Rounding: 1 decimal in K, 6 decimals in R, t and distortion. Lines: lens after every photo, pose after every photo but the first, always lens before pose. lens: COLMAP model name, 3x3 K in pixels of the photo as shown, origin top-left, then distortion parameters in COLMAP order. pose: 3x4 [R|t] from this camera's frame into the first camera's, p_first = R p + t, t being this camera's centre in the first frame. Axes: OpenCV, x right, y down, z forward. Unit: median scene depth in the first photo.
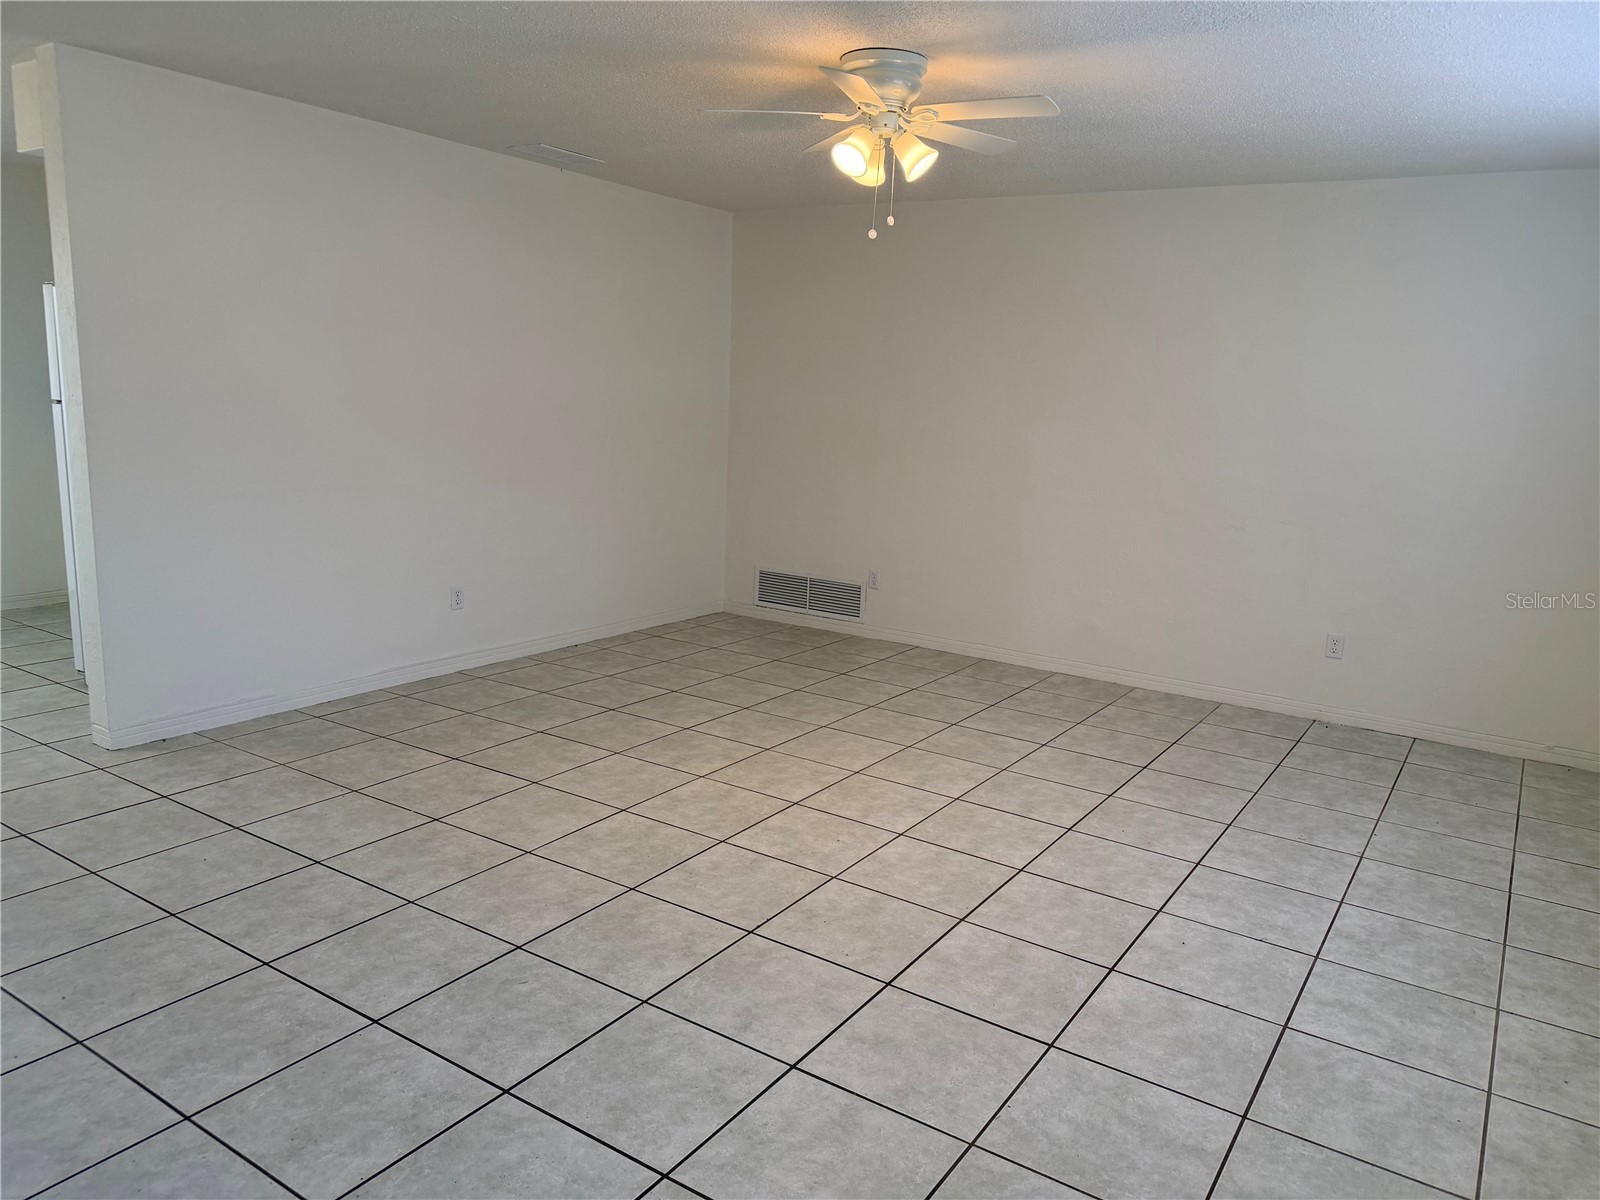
lens RADIAL K [[1124.2, 0, 823.9], [0, 1124.2, 593.2], [0, 0, 1]] dist [0.057806, -0.084409]
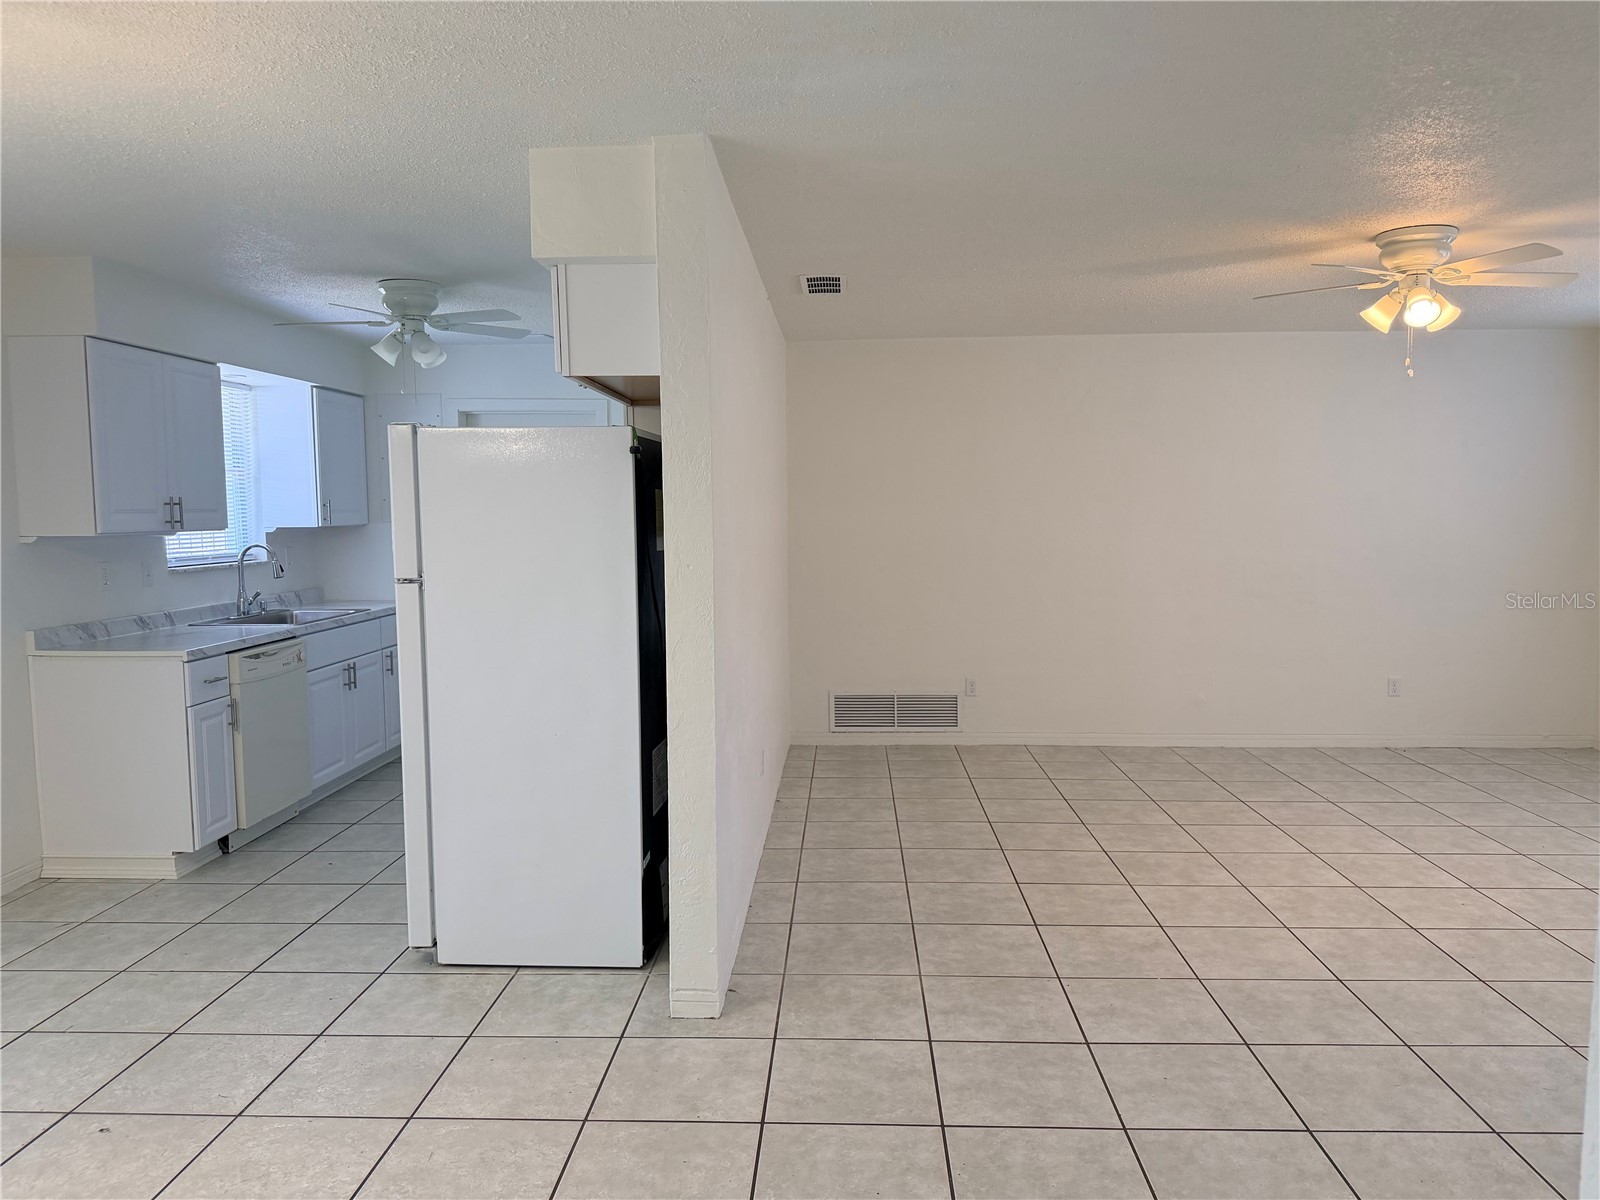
lens RADIAL K [[1124.2, 0, 811.7], [0, 1124.2, 601.8], [0, 0, 1]] dist [0.057806, -0.084409]
pose [[0.859087, -0.093008, 0.503309, -1.198110], [0.137777, 0.989076, -0.052395, -0.116042], [-0.492938, 0.114356, 0.862517, 0.357395]]
